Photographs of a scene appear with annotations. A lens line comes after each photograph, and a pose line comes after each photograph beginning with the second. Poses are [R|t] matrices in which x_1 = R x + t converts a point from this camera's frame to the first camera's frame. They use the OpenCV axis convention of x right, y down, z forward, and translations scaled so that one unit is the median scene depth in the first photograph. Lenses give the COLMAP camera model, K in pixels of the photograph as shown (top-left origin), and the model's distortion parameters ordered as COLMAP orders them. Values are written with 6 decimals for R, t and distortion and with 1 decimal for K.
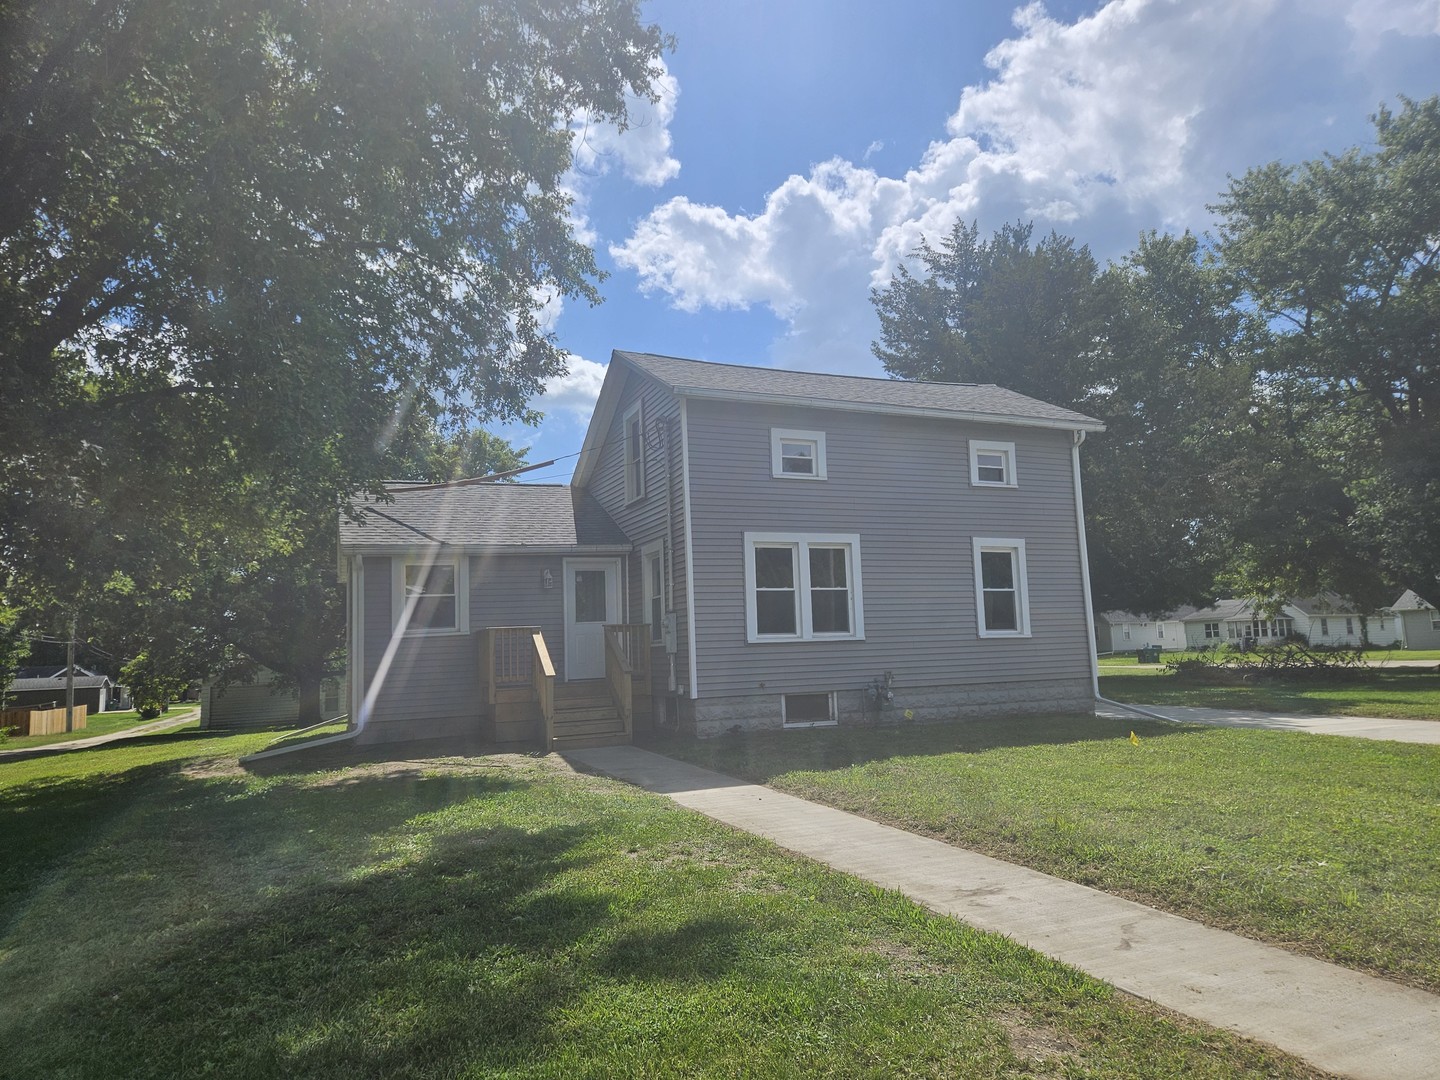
lens RADIAL K [[958.9, 0, 728.8], [0, 958.9, 536.5], [0, 0, 1]] dist [0.079518, -0.061068]
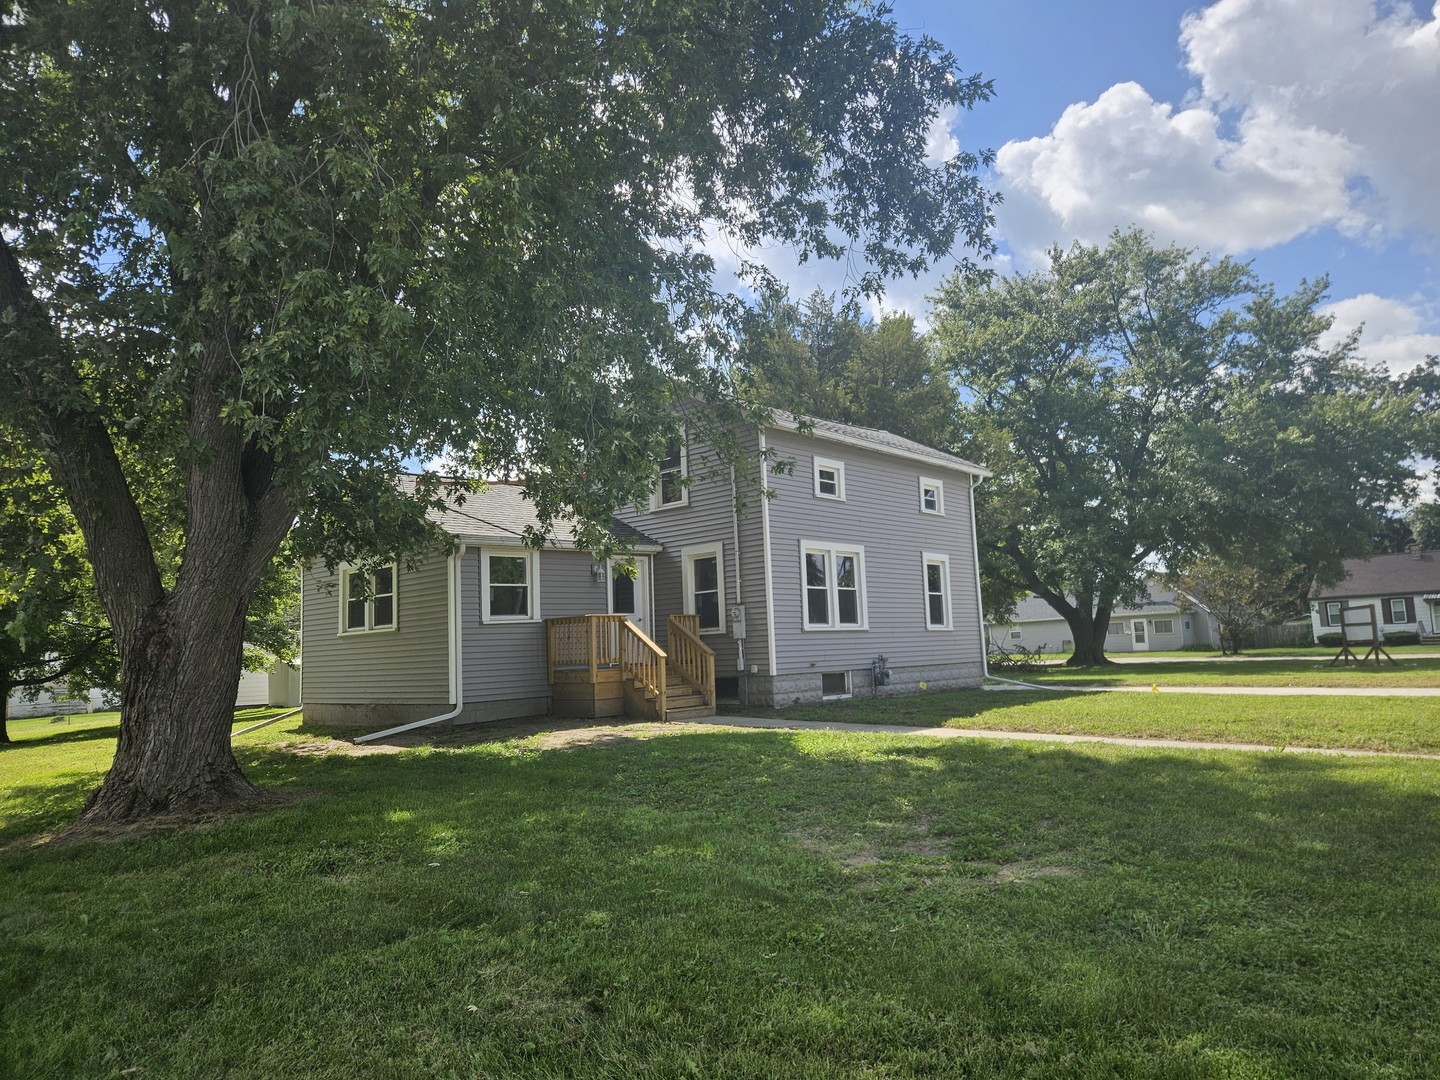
lens RADIAL K [[958.9, 0, 720.0], [0, 958.9, 538.4], [0, 0, 1]] dist [0.079518, -0.061068]
pose [[0.918894, 0.047073, 0.391686, -0.533198], [-0.041191, 0.998877, -0.023411, 0.025790], [-0.392348, 0.005379, 0.919801, -0.077261]]
